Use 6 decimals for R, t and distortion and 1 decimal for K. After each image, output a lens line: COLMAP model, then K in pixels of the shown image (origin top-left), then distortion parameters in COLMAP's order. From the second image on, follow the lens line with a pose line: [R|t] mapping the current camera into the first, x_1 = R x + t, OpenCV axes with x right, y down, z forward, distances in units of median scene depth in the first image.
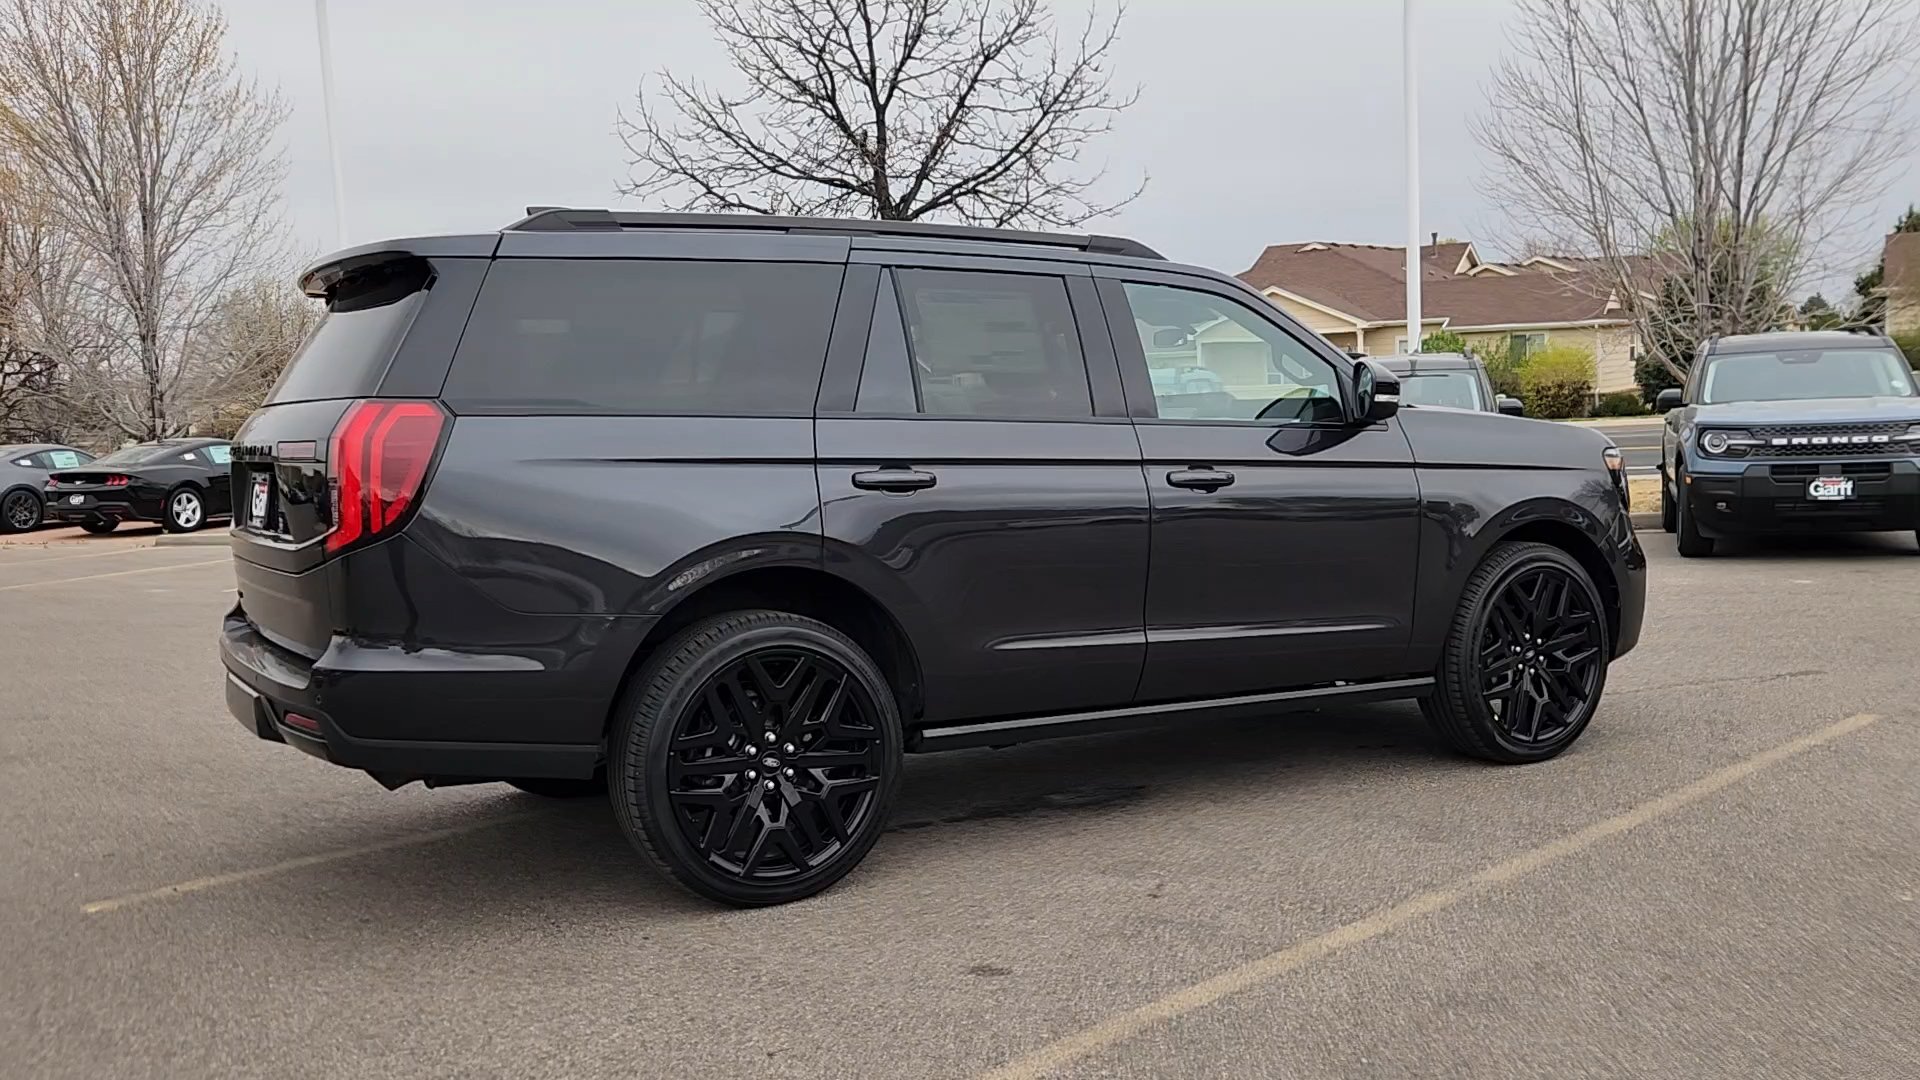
lens RADIAL K [[1657.1, 0, 945.5], [0, 1657.1, 545.8], [0, 0, 1]] dist [0.039546, -0.036073]
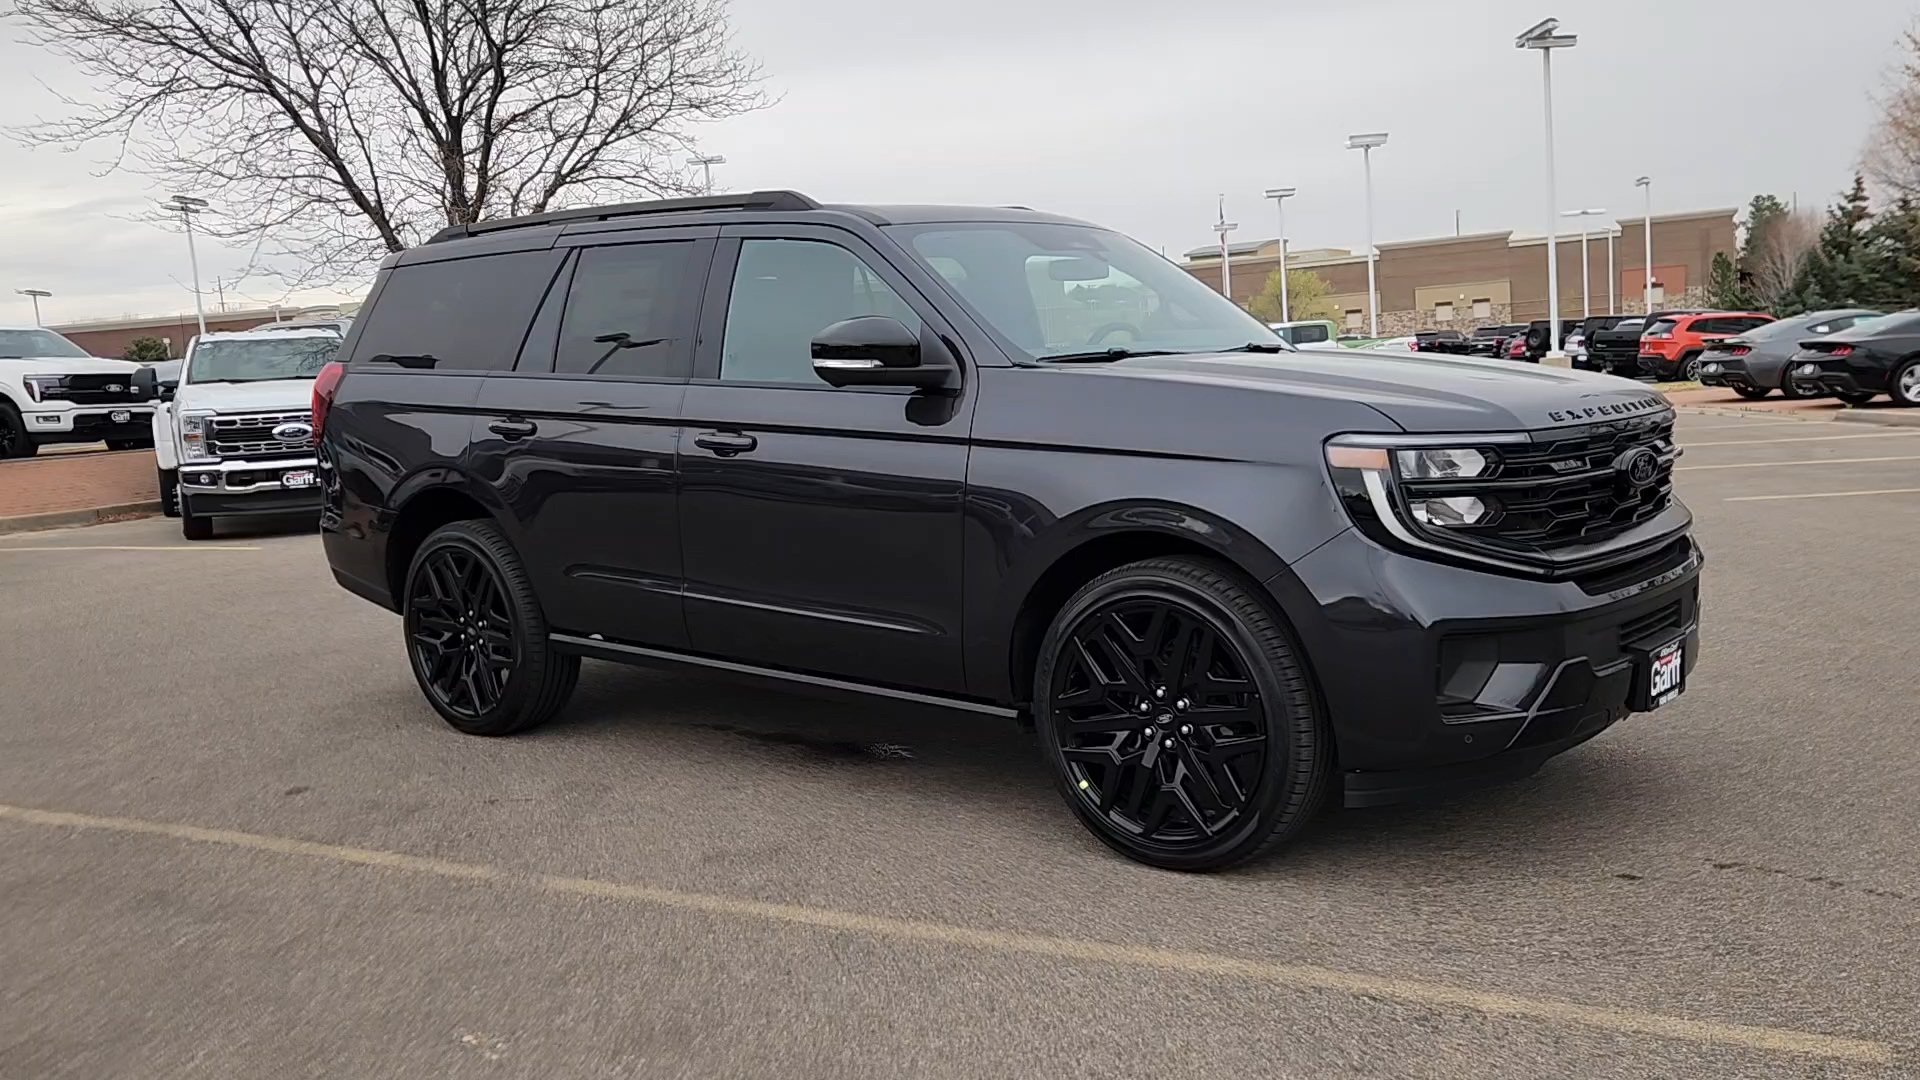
lens RADIAL K [[1657.1, 0, 950.1], [0, 1657.1, 559.3], [0, 0, 1]] dist [0.039546, -0.036073]
pose [[0.347864, 0.134669, -0.927823, 0.997814], [-0.040817, 0.990867, 0.128516, -0.091941], [0.936656, -0.006835, 0.350183, 0.691709]]
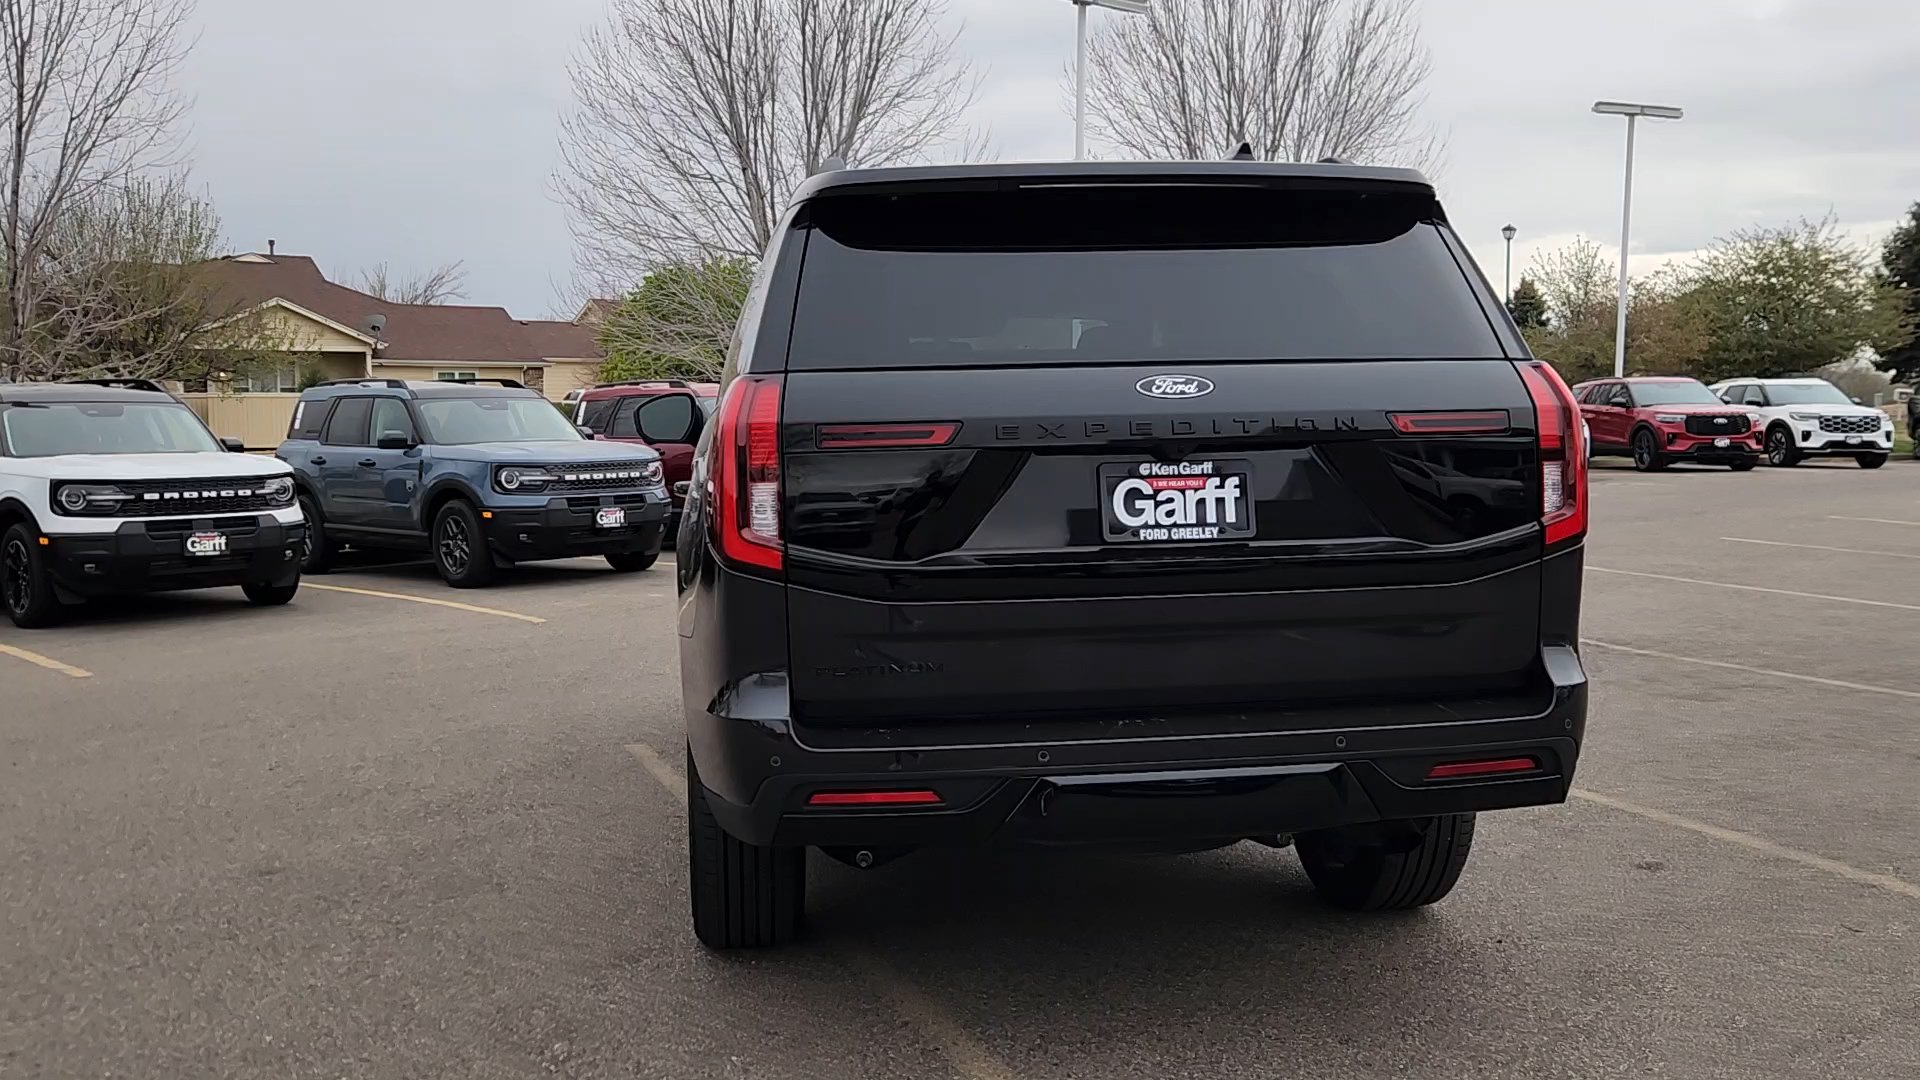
lens RADIAL K [[1663.0, 0, 940.8], [0, 1663.0, 535.8], [0, 0, 1]] dist [0.029848, -0.015921]
pose [[0.388822, -0.034850, 0.920654, -0.866547], [0.076837, 0.997030, 0.005290, -0.019409], [-0.918103, 0.068683, 0.390344, 0.663889]]
